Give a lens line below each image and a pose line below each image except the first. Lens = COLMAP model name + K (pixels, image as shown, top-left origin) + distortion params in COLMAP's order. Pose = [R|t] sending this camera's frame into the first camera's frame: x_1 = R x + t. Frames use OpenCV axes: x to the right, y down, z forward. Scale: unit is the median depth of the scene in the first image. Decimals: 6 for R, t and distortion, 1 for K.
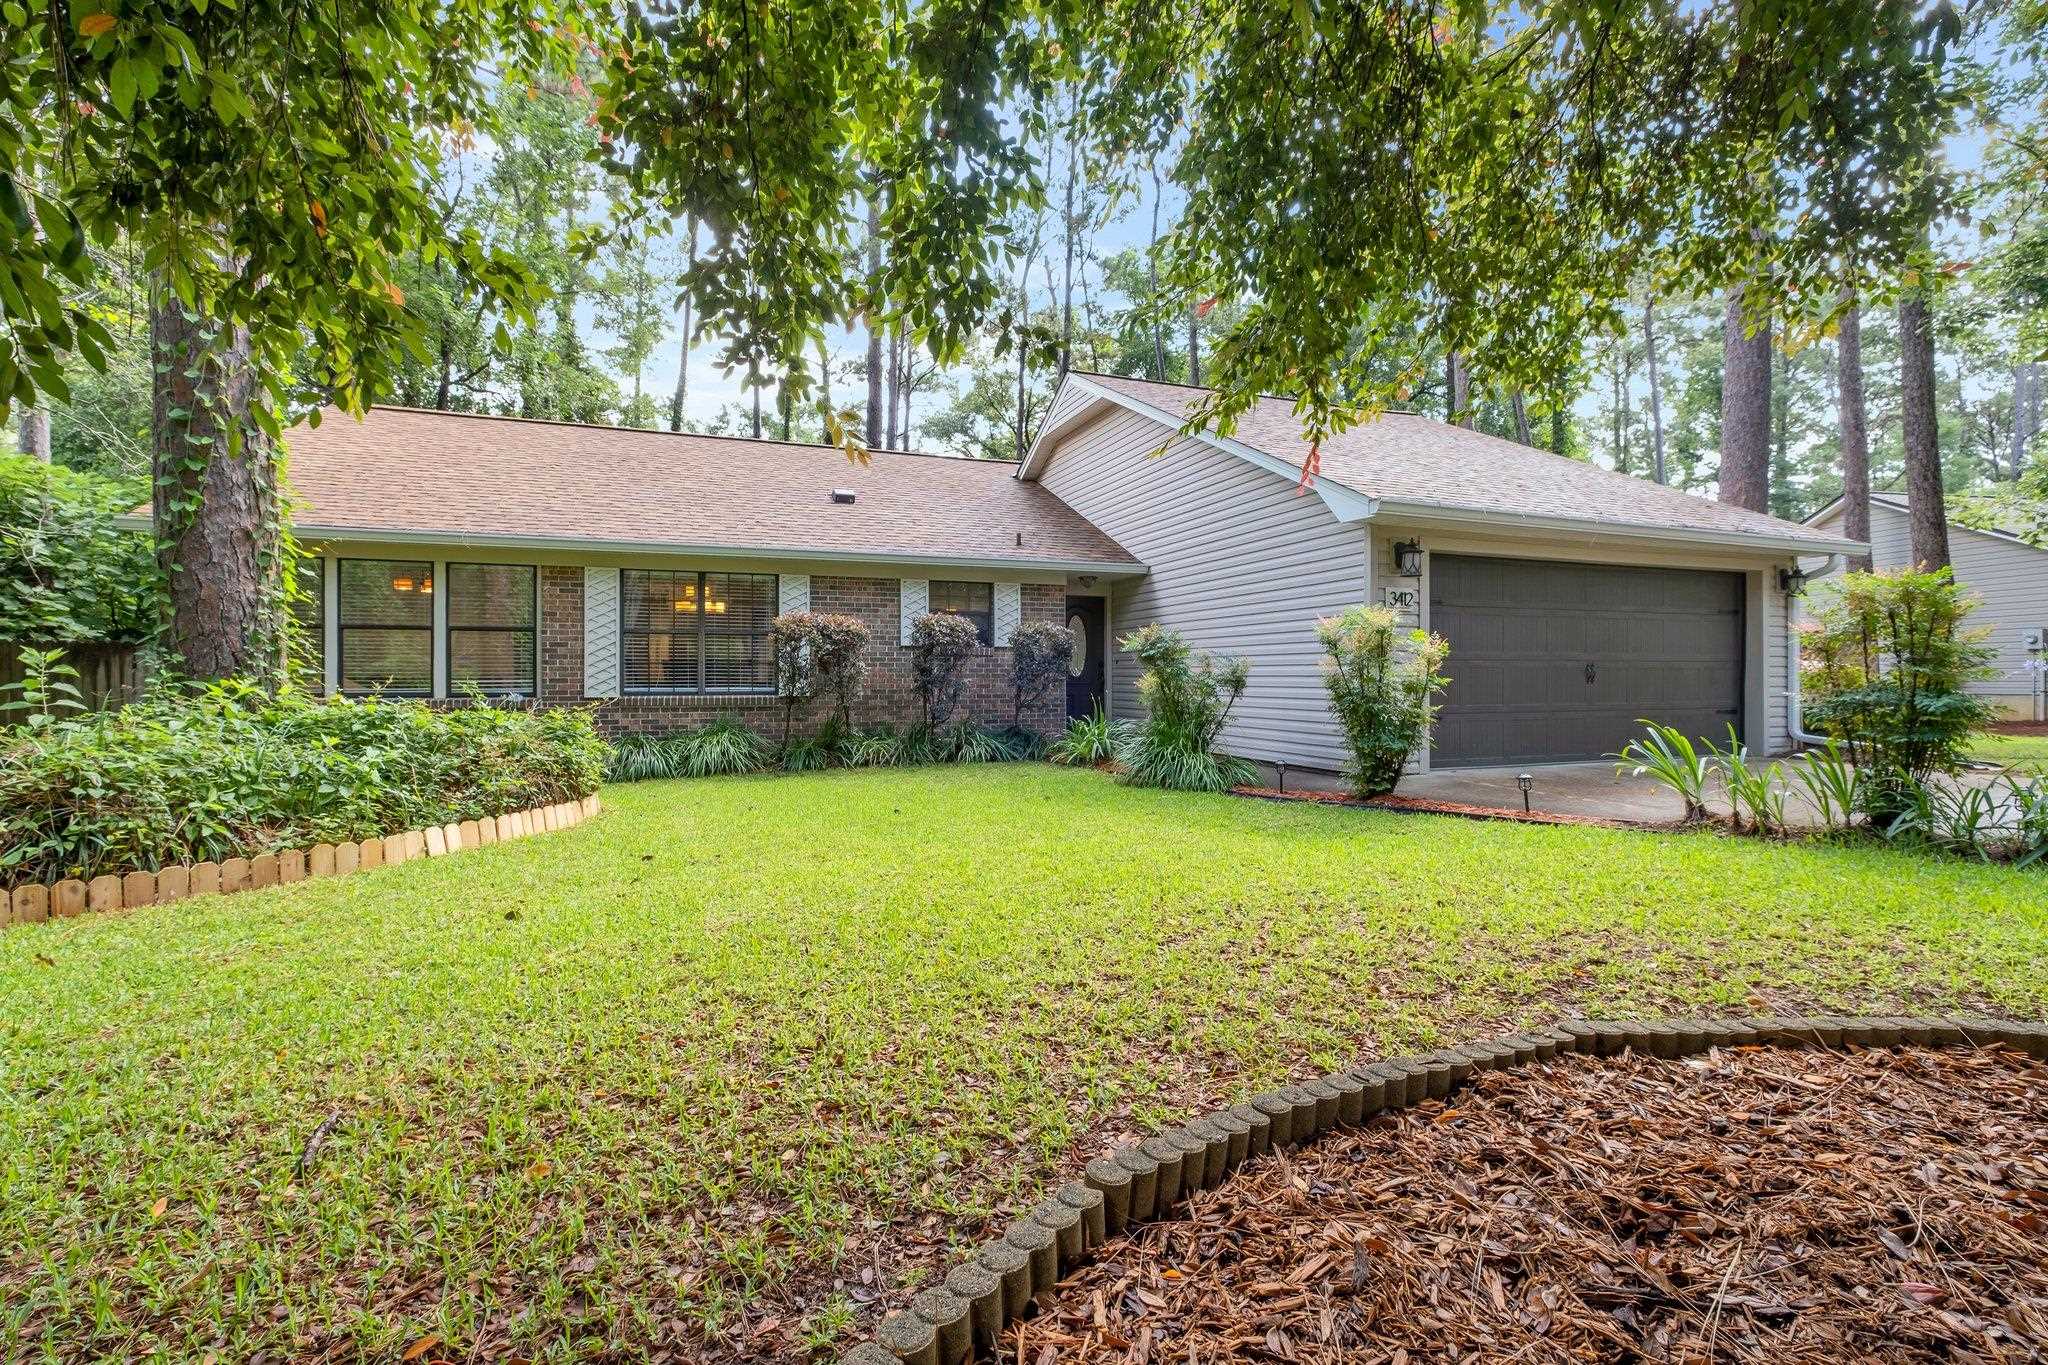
lens RADIAL K [[904.7, 0, 1024.3], [0, 904.7, 693.7], [0, 0, 1]] dist [-0.006788, 0.000121]
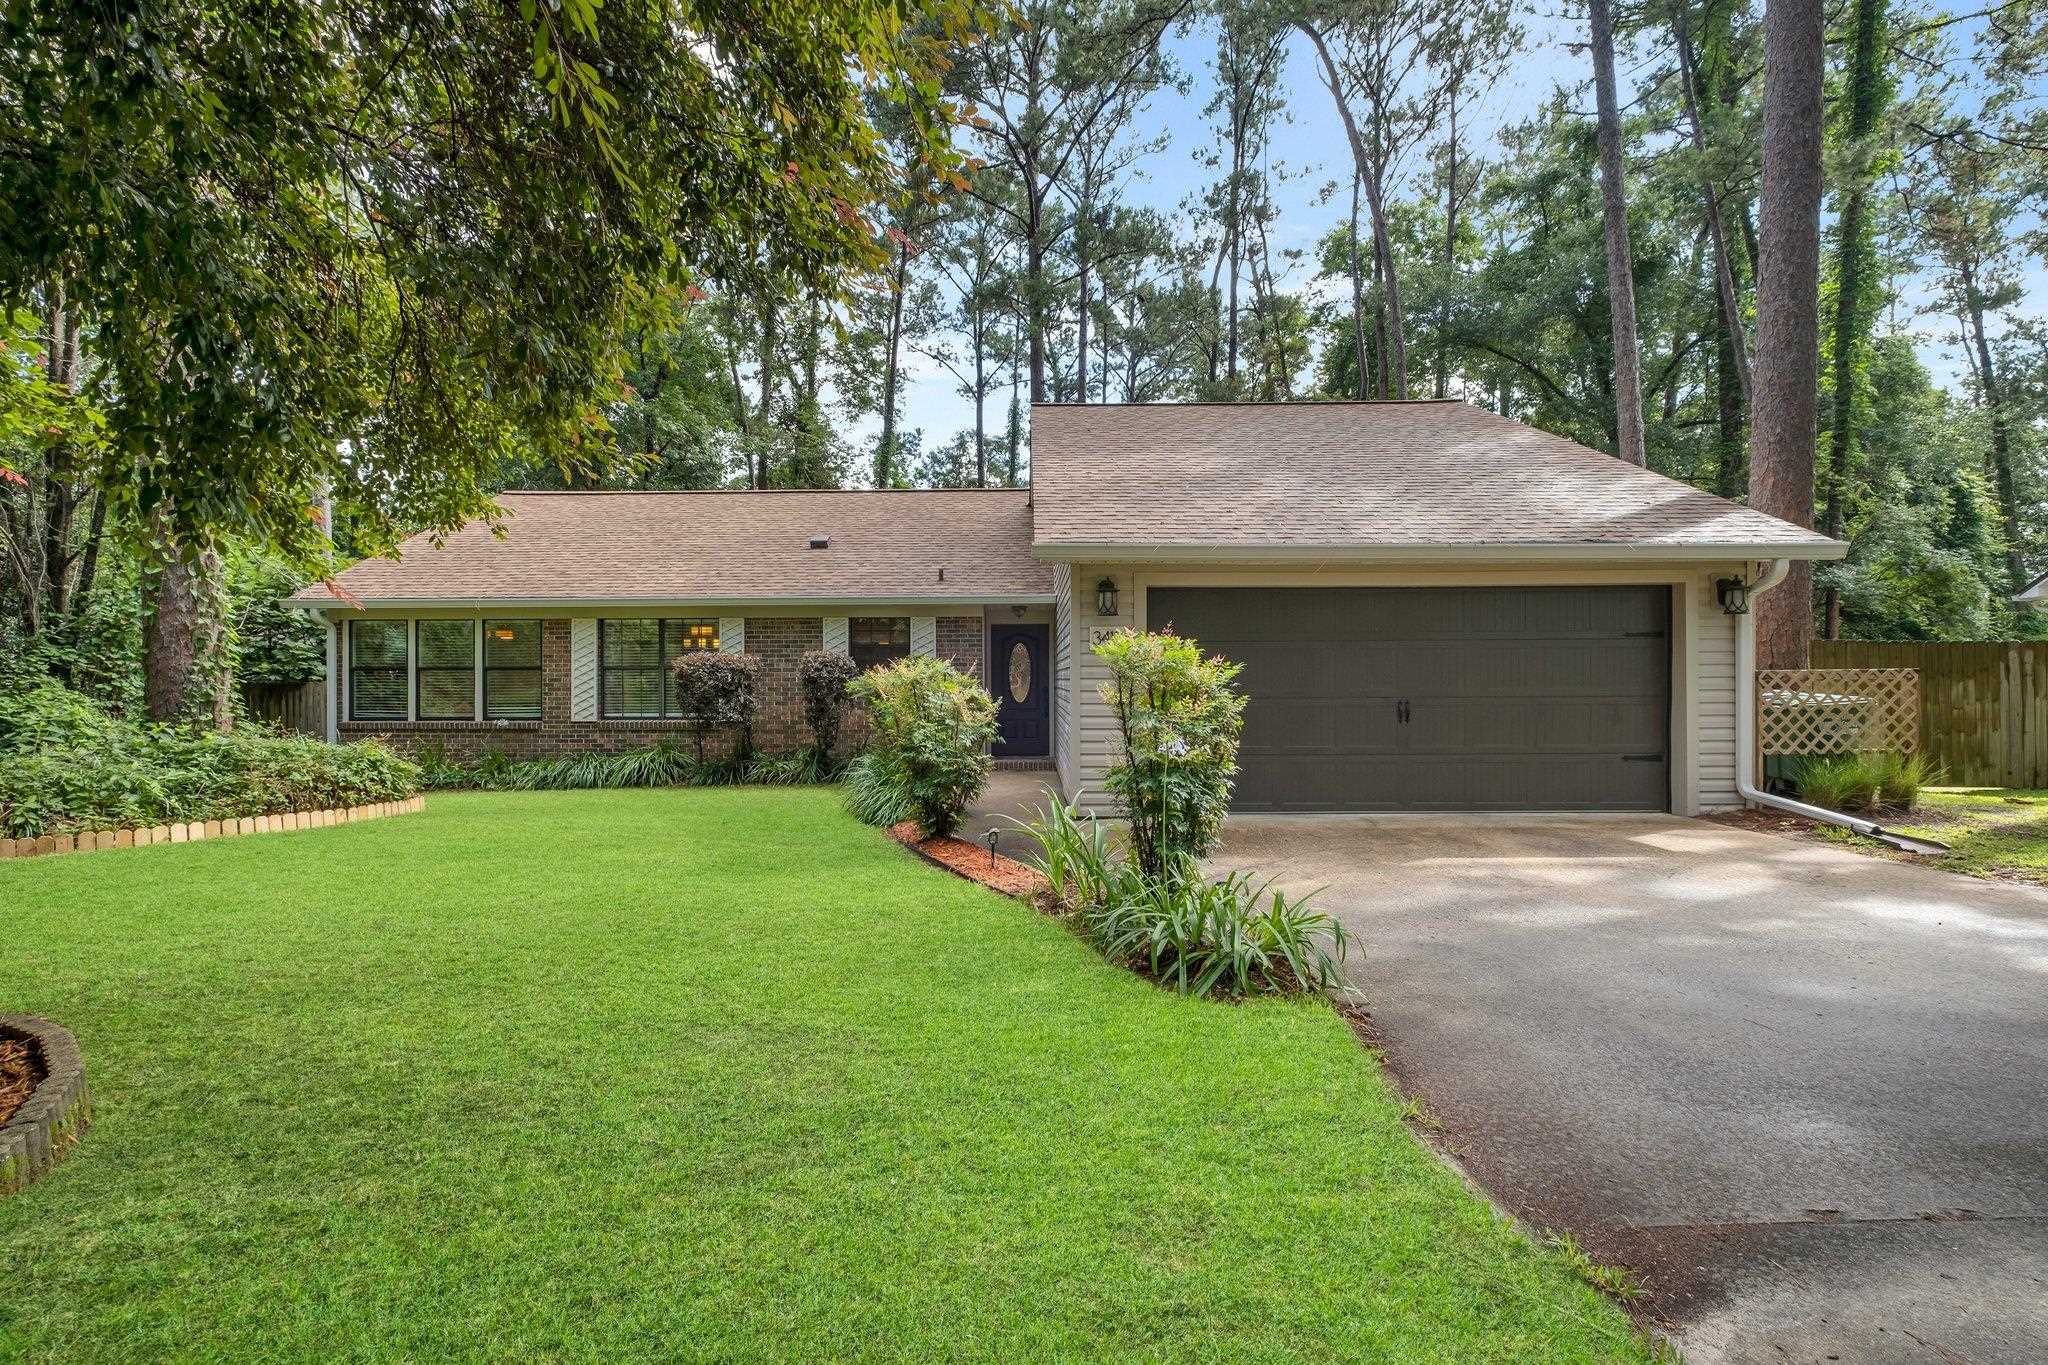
lens RADIAL K [[904.7, 0, 1024.3], [0, 904.7, 693.7], [0, 0, 1]] dist [-0.006788, 0.000121]
pose [[0.926733, 0.003836, -0.375701, 0.589010], [-0.003904, 0.999992, 0.000581, -0.037694], [0.375700, 0.000928, 0.926741, 0.054518]]
